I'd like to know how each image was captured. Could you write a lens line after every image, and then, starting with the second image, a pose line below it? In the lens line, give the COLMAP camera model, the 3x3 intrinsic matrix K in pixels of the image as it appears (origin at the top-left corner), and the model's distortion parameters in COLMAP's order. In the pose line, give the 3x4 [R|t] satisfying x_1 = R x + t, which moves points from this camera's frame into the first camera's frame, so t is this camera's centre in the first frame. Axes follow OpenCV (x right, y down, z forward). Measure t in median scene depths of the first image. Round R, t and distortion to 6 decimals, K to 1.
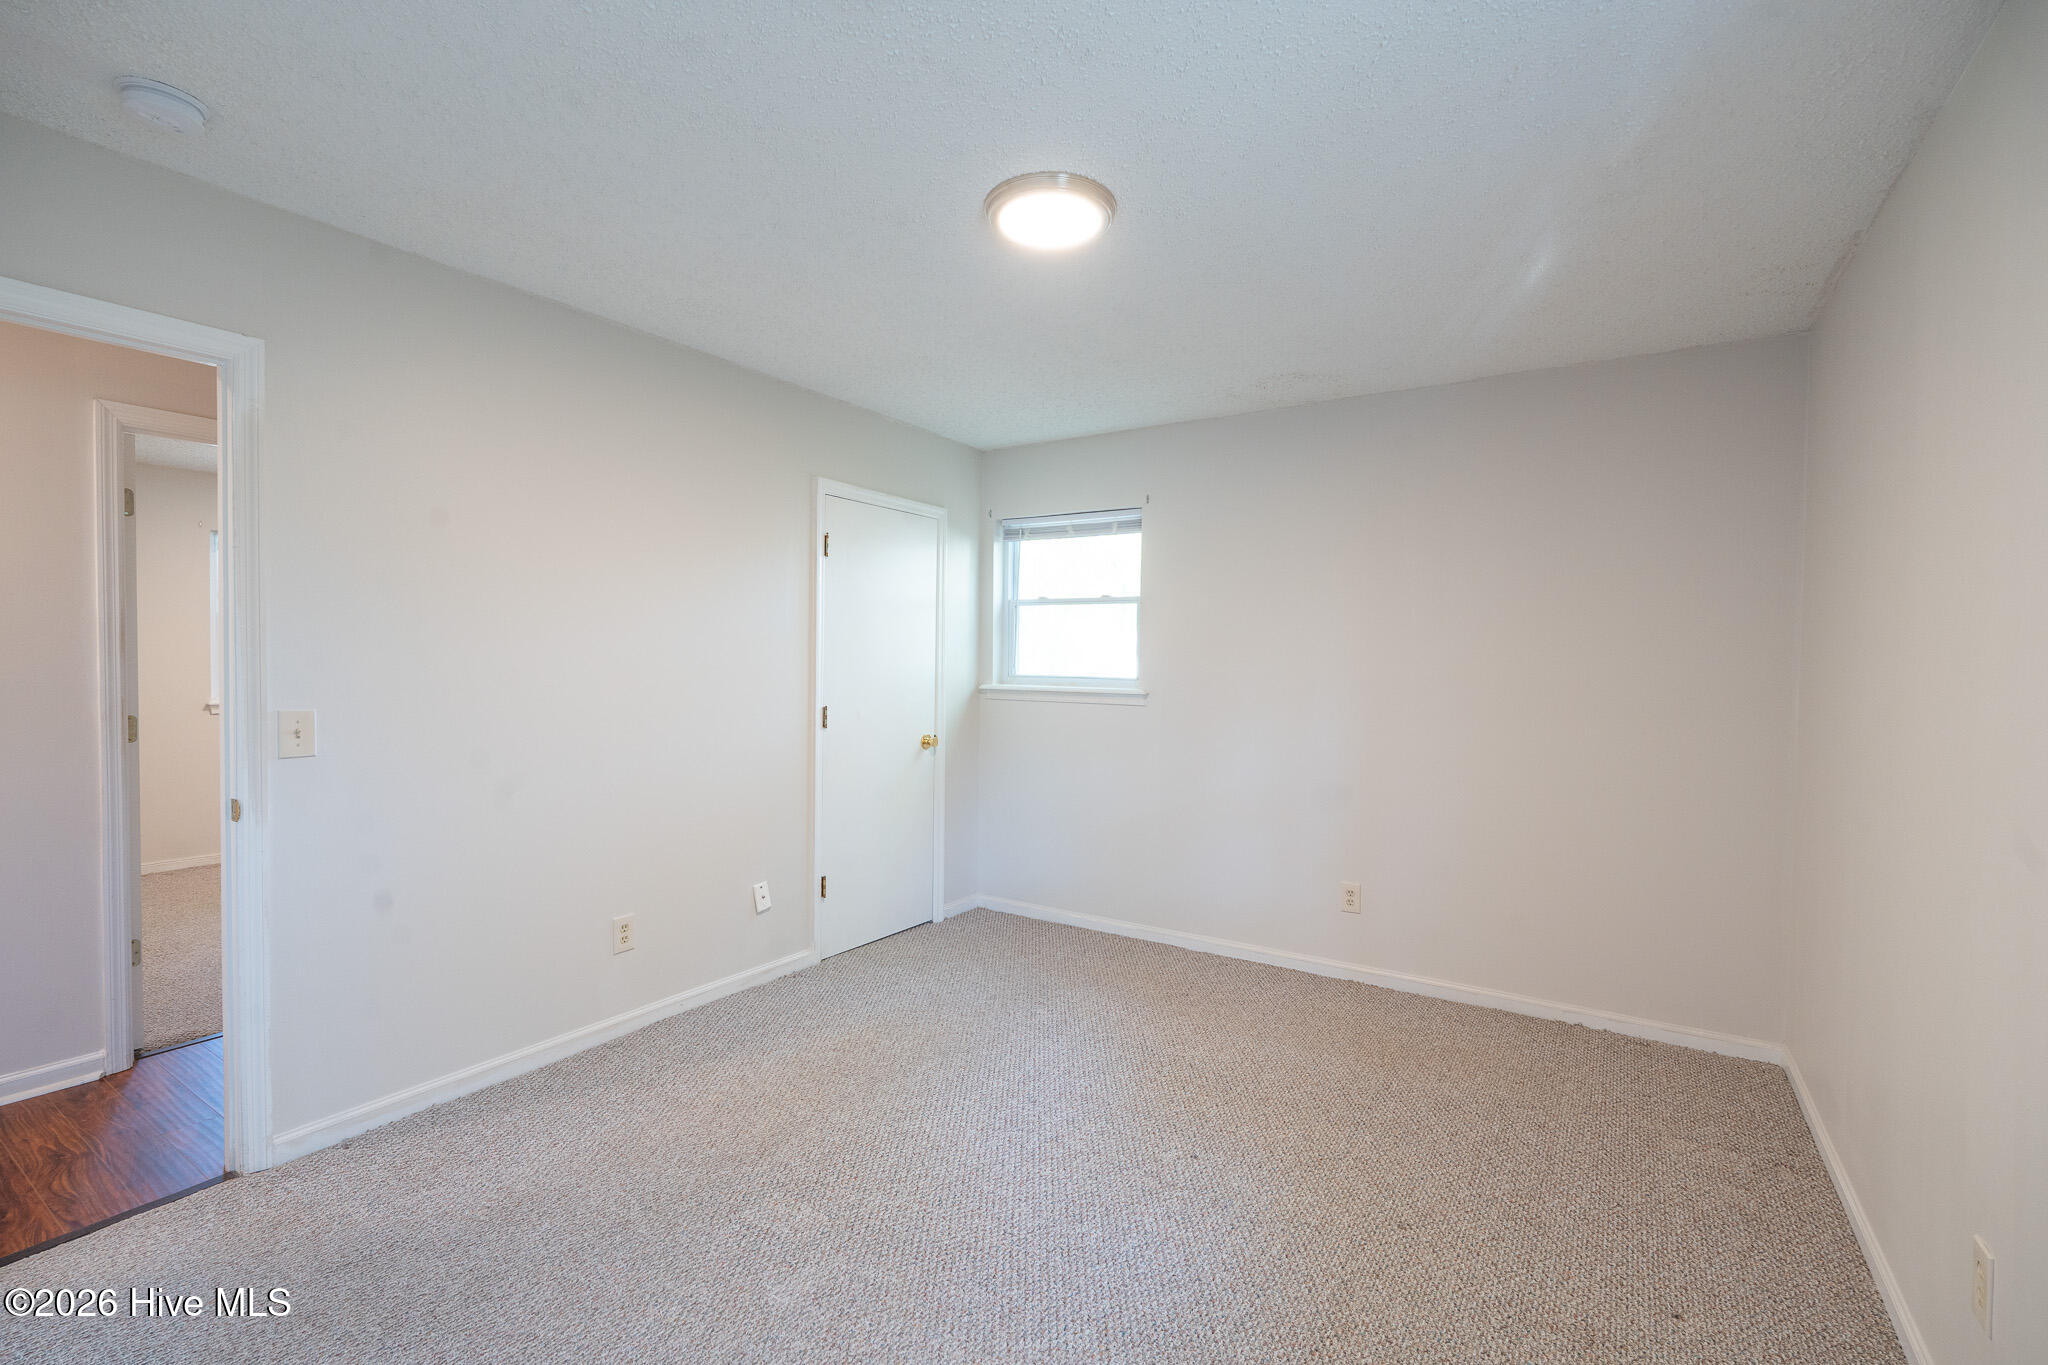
lens RADIAL K [[892.0, 0, 1022.1], [0, 892.0, 679.3], [0, 0, 1]] dist [-0.003914, 0.000550]
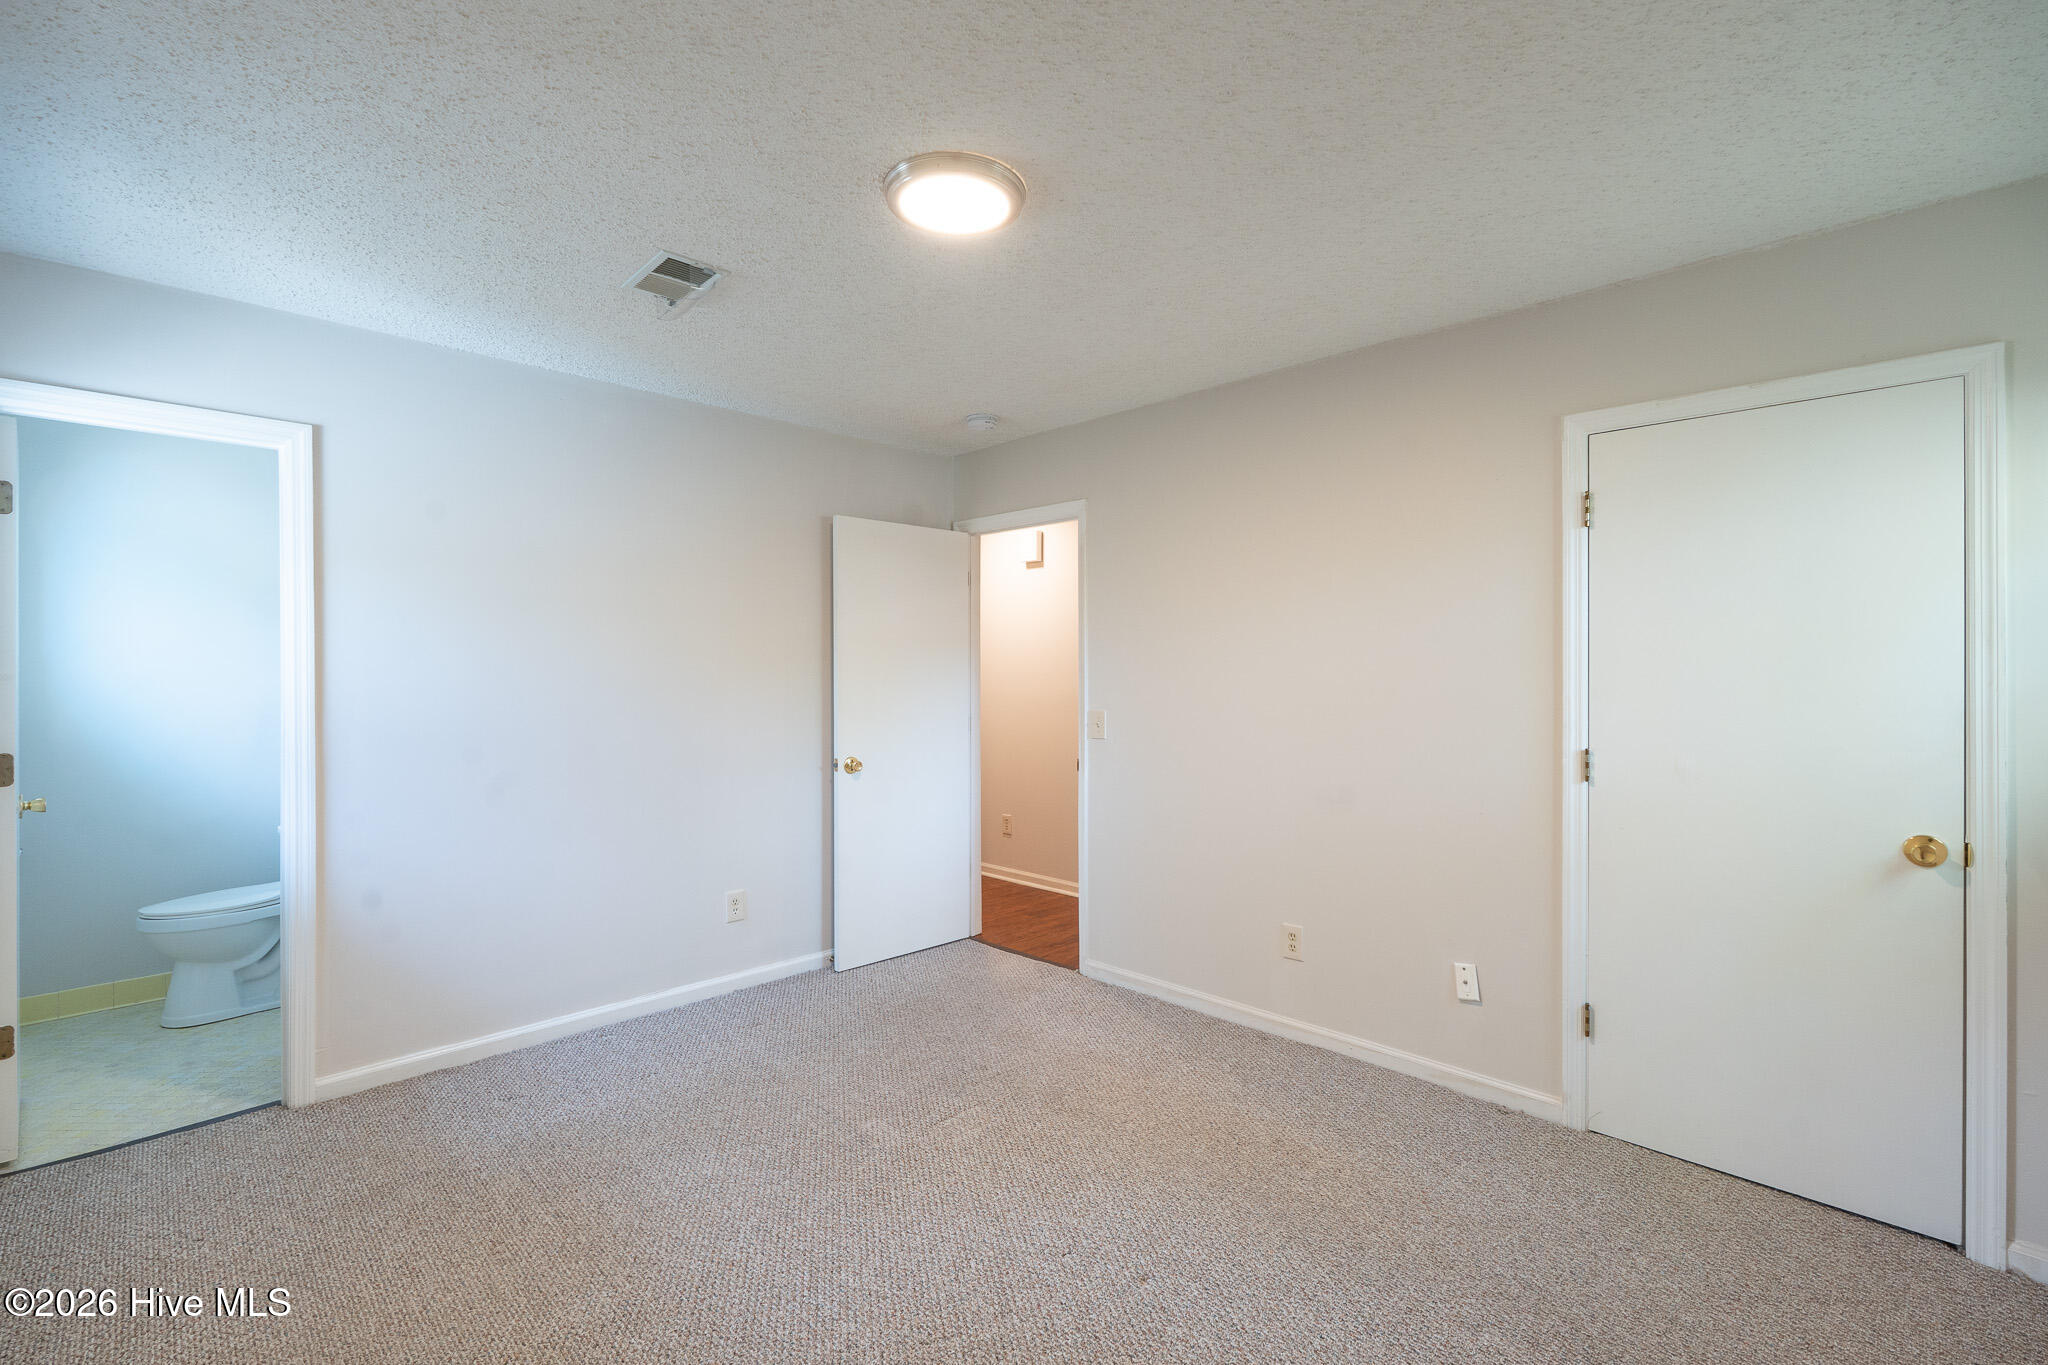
lens RADIAL K [[892.0, 0, 1022.1], [0, 892.0, 679.3], [0, 0, 1]] dist [-0.003914, 0.000550]
pose [[-0.185567, -0.002870, -0.982627, 0.529897], [-0.026684, 0.999642, 0.002119, -0.013058], [0.982269, 0.026614, -0.185577, 0.725998]]
